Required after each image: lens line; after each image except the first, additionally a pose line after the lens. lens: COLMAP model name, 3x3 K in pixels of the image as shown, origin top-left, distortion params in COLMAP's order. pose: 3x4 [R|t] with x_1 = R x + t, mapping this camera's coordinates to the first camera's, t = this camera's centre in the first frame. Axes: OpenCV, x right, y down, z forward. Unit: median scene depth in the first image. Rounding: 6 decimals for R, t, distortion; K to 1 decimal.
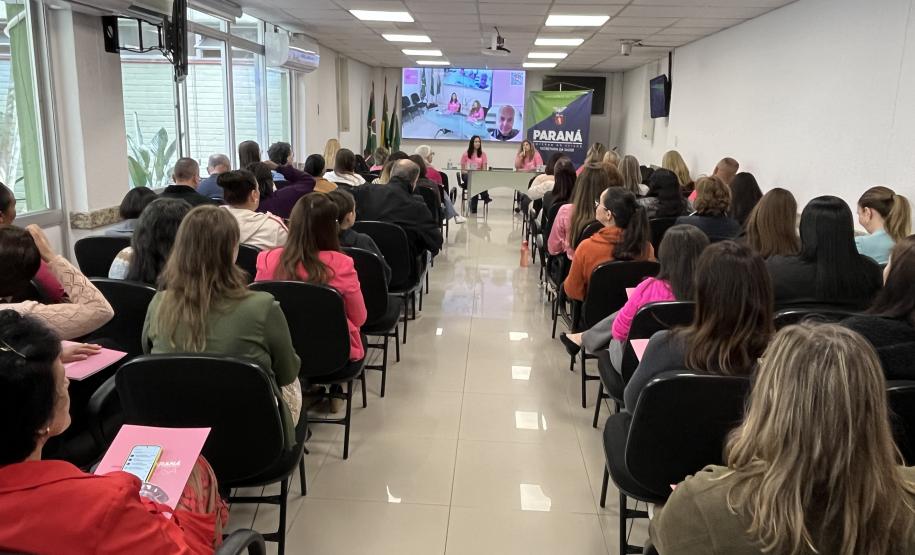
lens RADIAL K [[689.0, 0, 450.7], [0, 689.0, 260.4], [0, 0, 1]] dist [-0.000456, -0.001345]
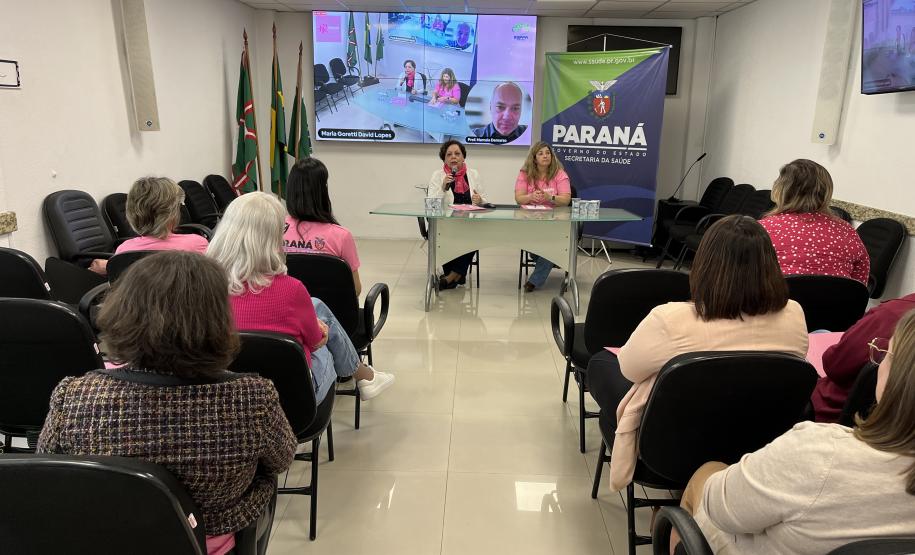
lens RADIAL K [[720.6, 0, 457.5], [0, 720.6, 277.5], [0, 0, 1]] dist [0.023120, -0.006868]
pose [[0.999443, -0.013525, 0.030504, 0.026969], [0.012794, 0.999629, 0.024025, -0.088693], [-0.030818, -0.023622, 0.999246, 0.458248]]
